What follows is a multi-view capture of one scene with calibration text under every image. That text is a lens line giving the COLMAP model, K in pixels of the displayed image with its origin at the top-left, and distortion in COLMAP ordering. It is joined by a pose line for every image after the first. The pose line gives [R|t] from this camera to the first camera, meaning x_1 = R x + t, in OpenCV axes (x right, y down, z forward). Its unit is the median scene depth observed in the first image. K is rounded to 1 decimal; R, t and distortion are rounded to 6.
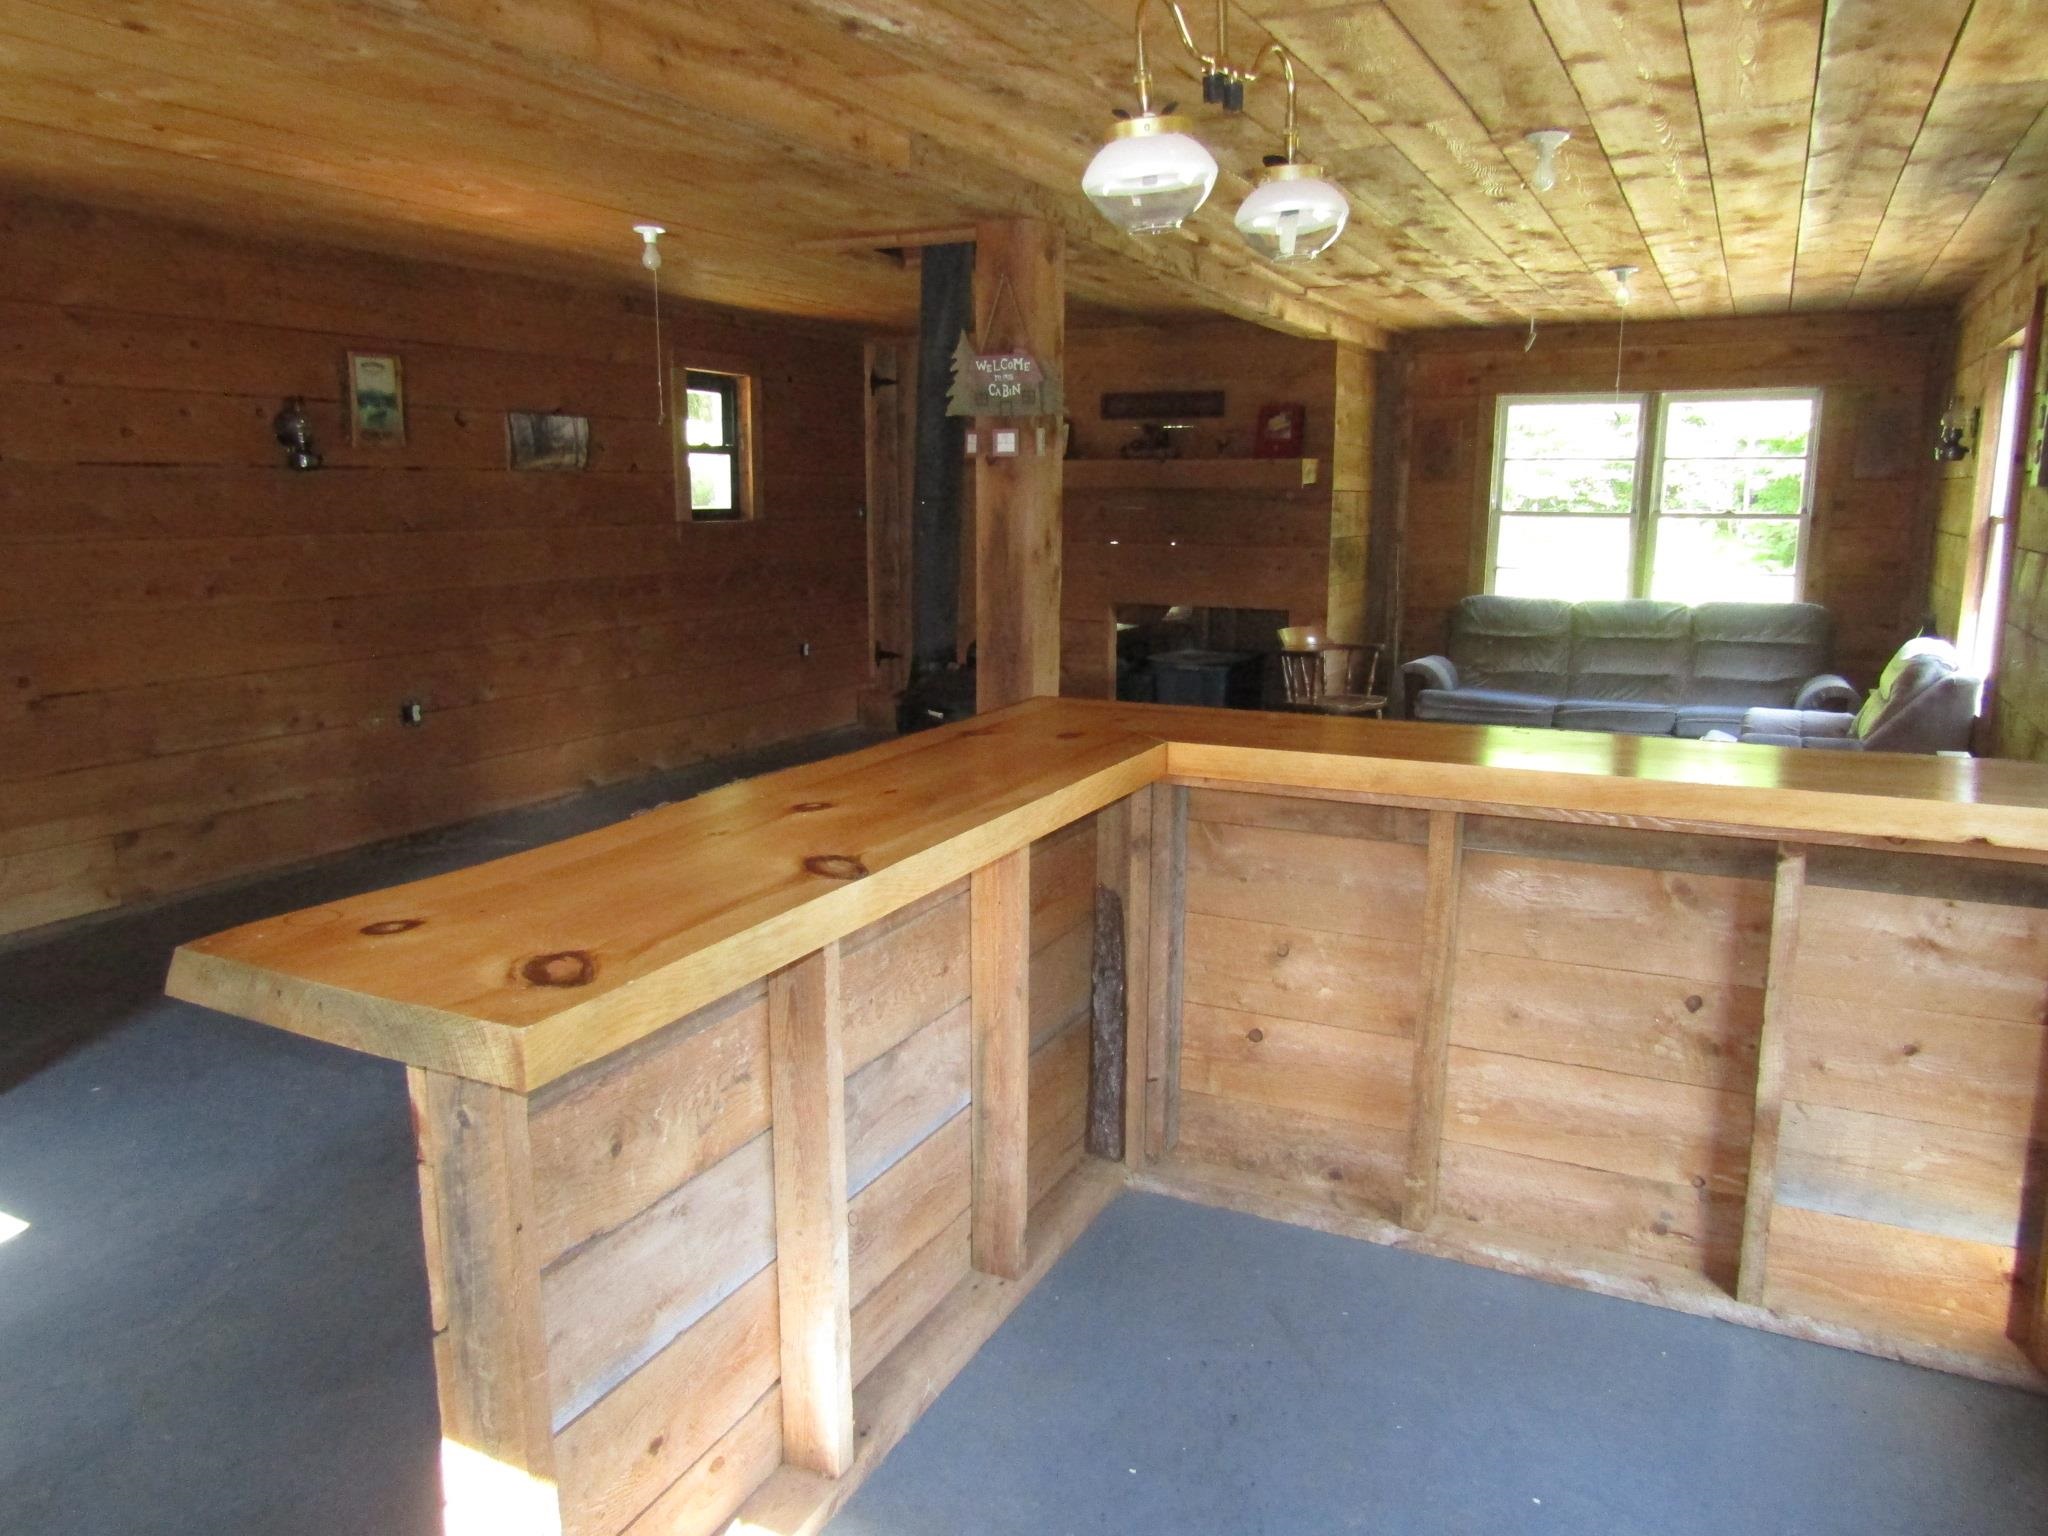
lens RADIAL K [[1451.4, 0, 1040.6], [0, 1451.4, 774.7], [0, 0, 1]] dist [-0.011525, -0.000976]
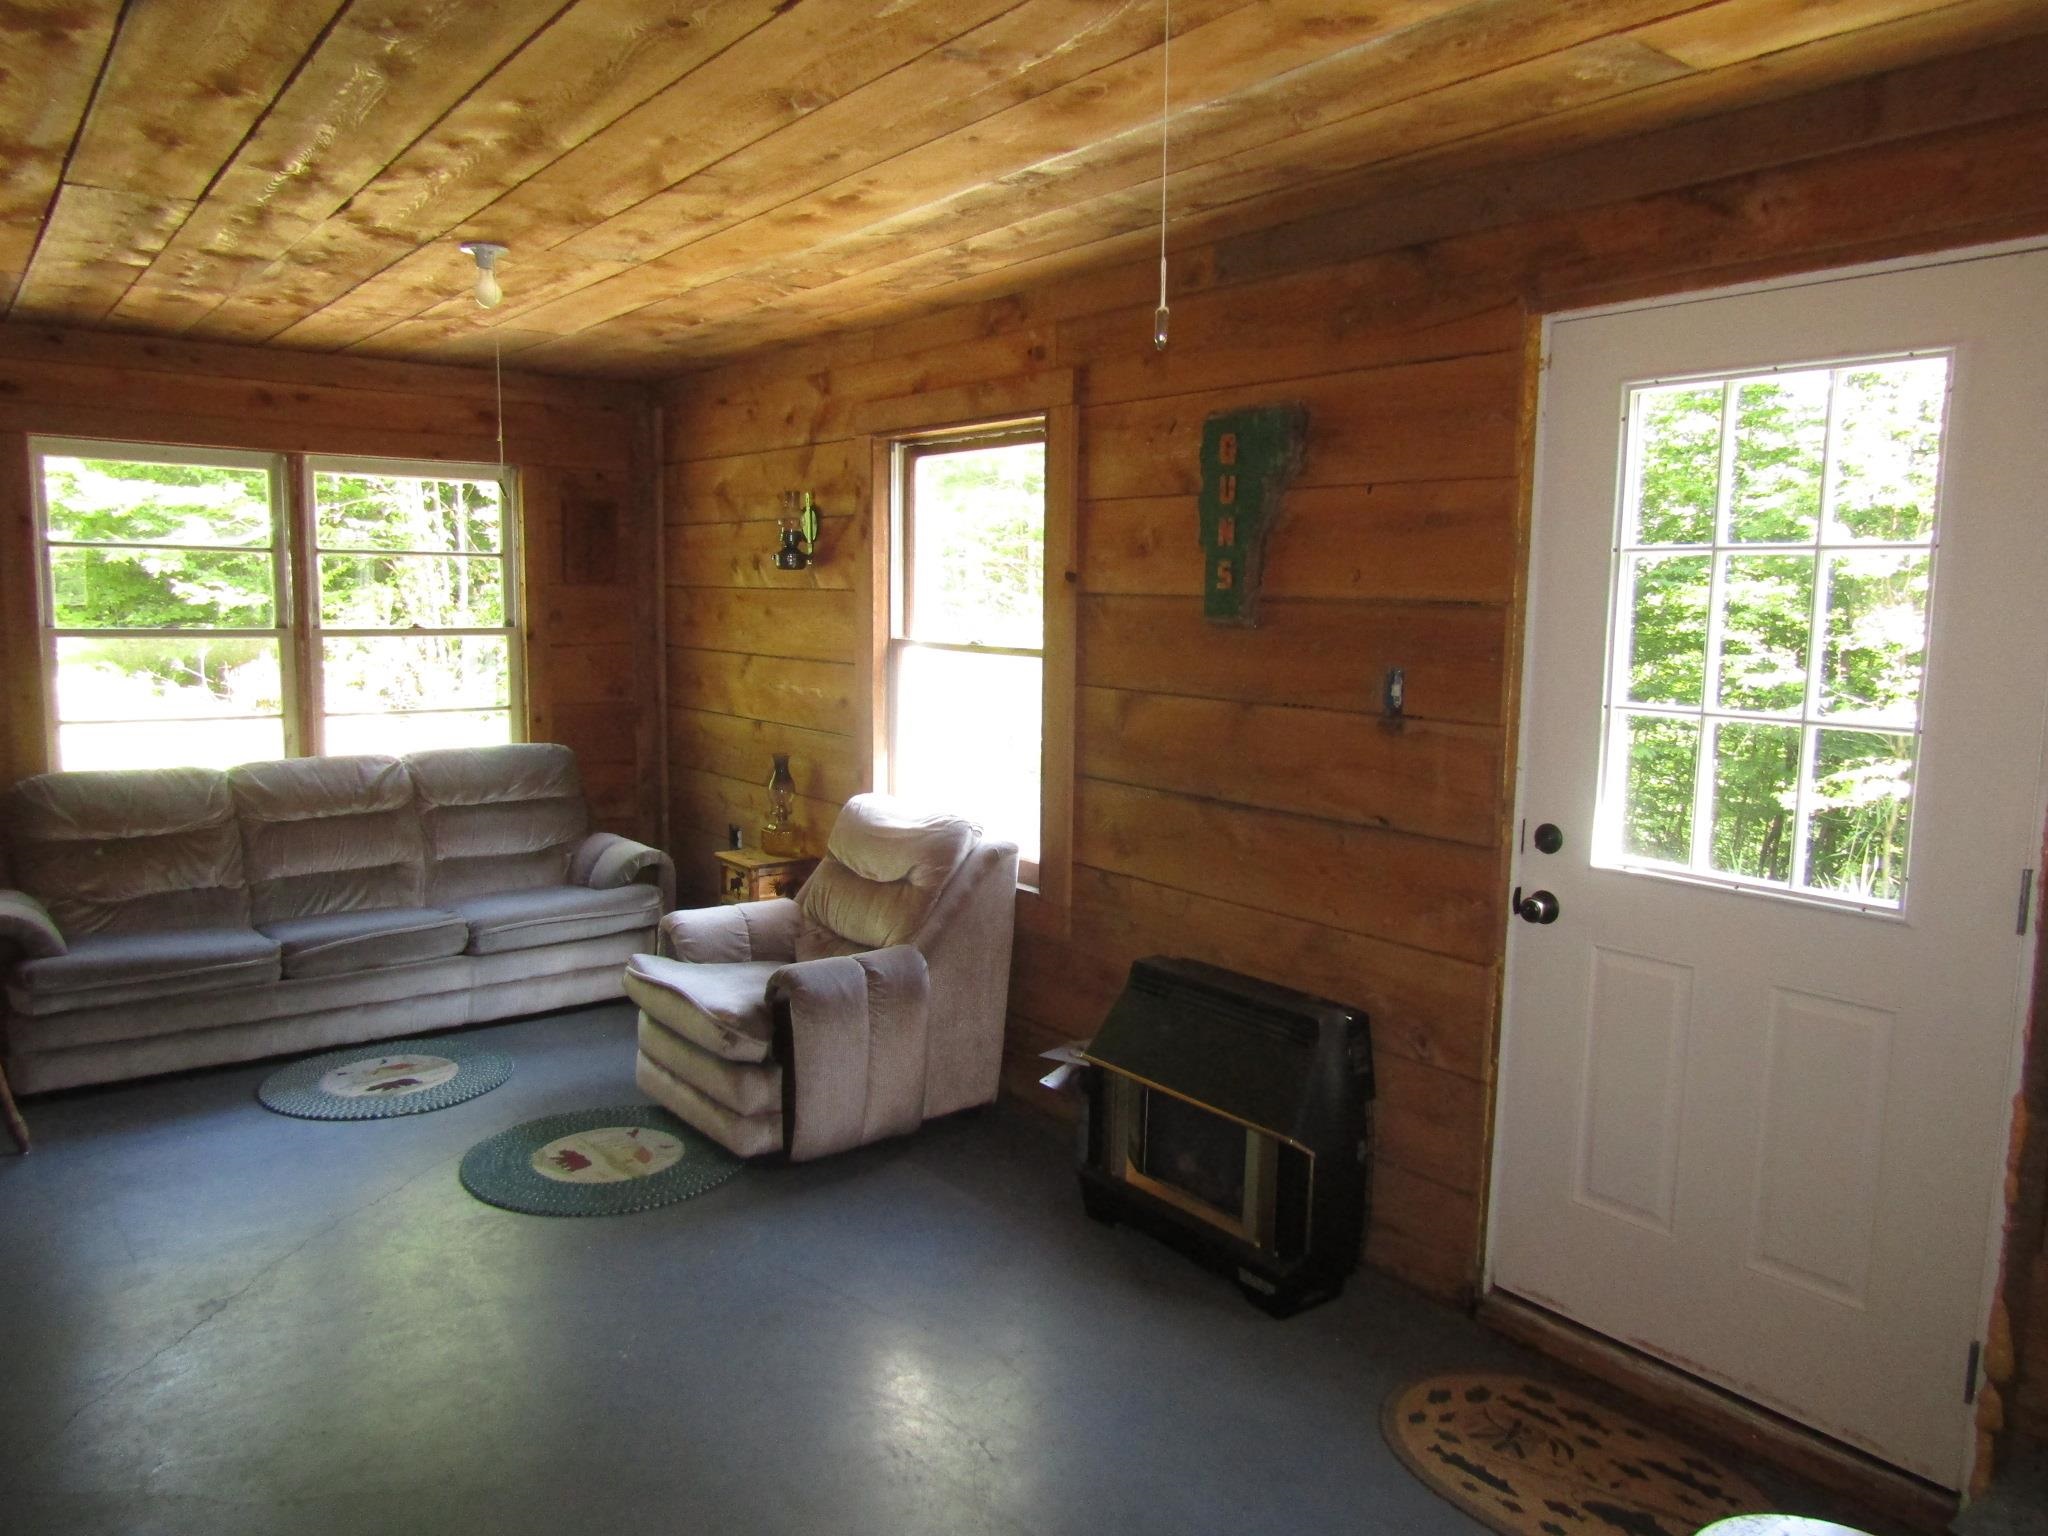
lens RADIAL K [[1451.4, 0, 1033.0], [0, 1451.4, 773.1], [0, 0, 1]] dist [-0.011525, -0.000976]
pose [[0.434359, -0.107071, 0.894353, -0.084187], [0.155628, 0.986898, 0.042567, -0.165776], [-0.887193, 0.120697, 0.445332, 0.743815]]
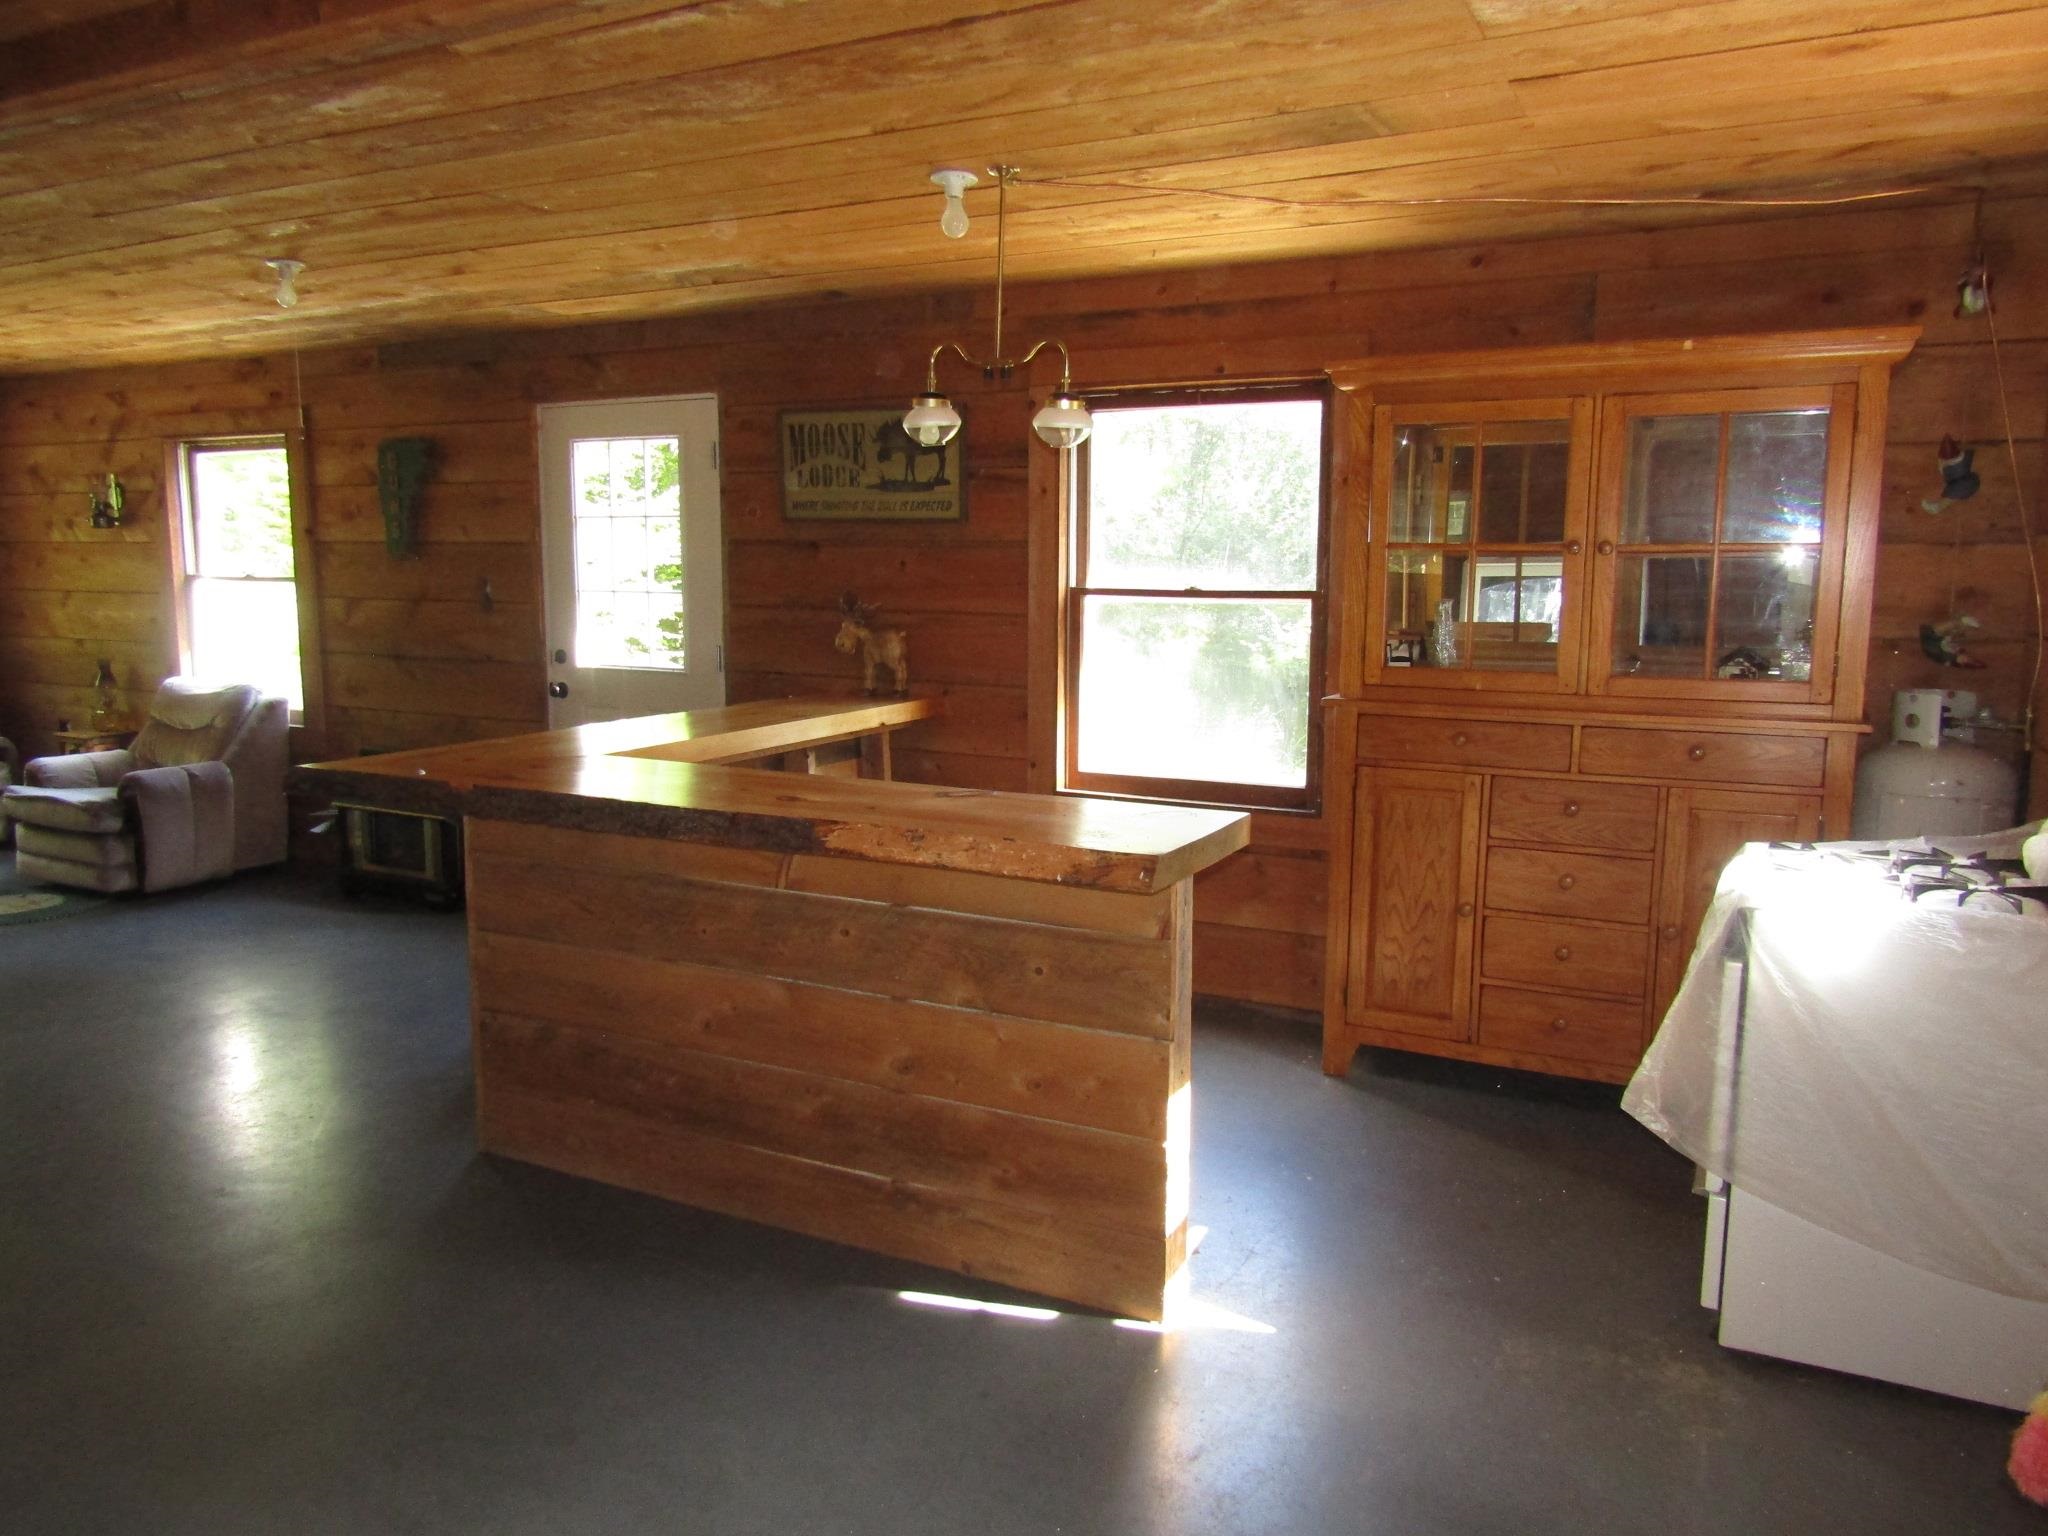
lens RADIAL K [[1451.4, 0, 1029.1], [0, 1451.4, 779.7], [0, 0, 1]] dist [-0.011525, -0.000976]
pose [[0.012305, -0.148257, 0.988872, -0.771485], [0.180281, 0.973070, 0.143645, -0.074128], [-0.983538, 0.176508, 0.038702, 0.359538]]
